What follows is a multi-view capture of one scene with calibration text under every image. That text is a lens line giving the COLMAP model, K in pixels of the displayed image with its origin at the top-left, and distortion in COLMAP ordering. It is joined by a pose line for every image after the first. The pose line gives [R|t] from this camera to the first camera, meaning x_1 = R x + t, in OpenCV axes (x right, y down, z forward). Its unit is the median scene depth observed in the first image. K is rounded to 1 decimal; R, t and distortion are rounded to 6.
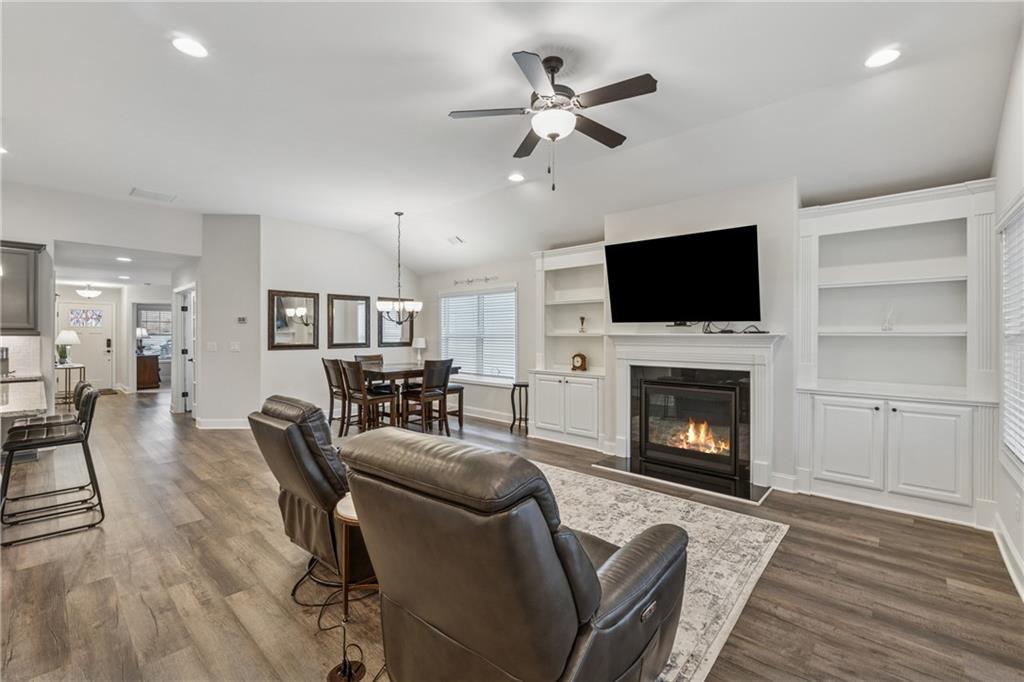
lens RADIAL K [[433.0, 0, 515.6], [0, 433.0, 338.8], [0, 0, 1]] dist [-0.011355, 0.000748]
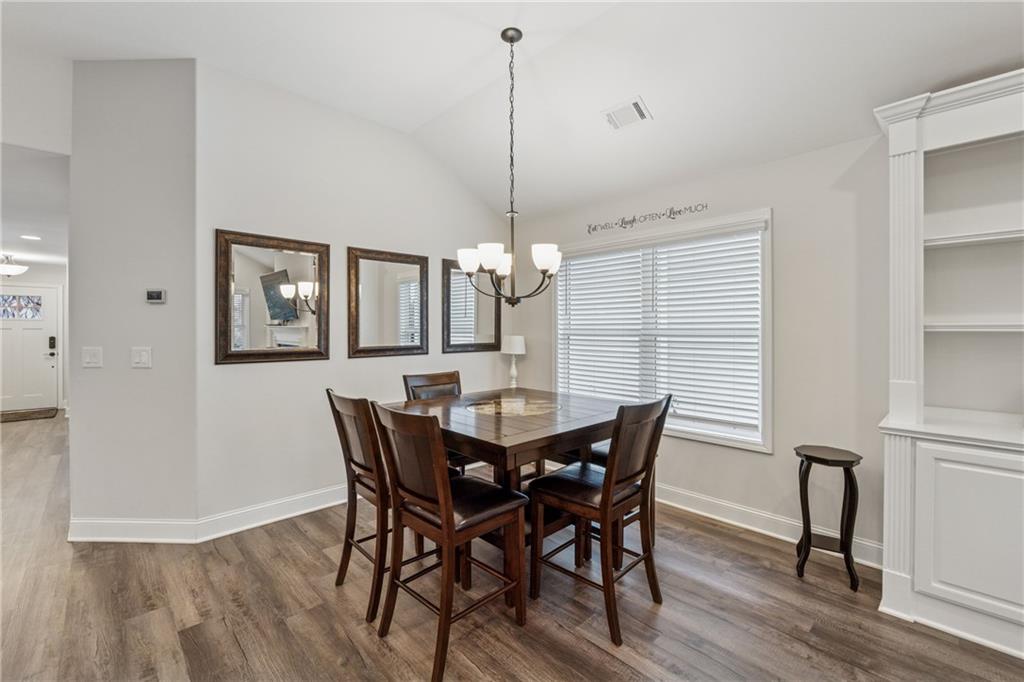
lens RADIAL K [[433.0, 0, 514.6], [0, 433.0, 334.3], [0, 0, 1]] dist [-0.011355, 0.000748]
pose [[0.997634, -0.000567, -0.068754, -0.221315], [0.000500, 0.999999, -0.000994, -0.003988], [0.068754, 0.000957, 0.997633, 0.546702]]
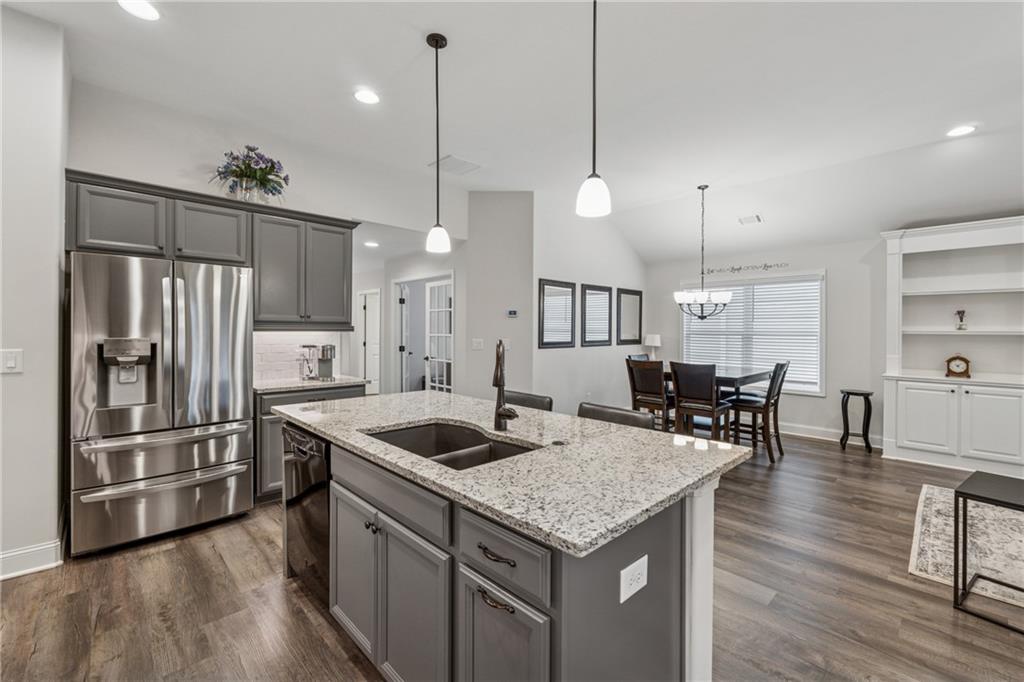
lens RADIAL K [[433.0, 0, 511.8], [0, 433.0, 333.9], [0, 0, 1]] dist [-0.011355, 0.000748]
pose [[0.997653, 0.005573, -0.068247, -0.539056], [-0.005714, 0.999982, -0.001865, -0.000979], [0.068235, 0.002251, 0.997667, 0.128117]]
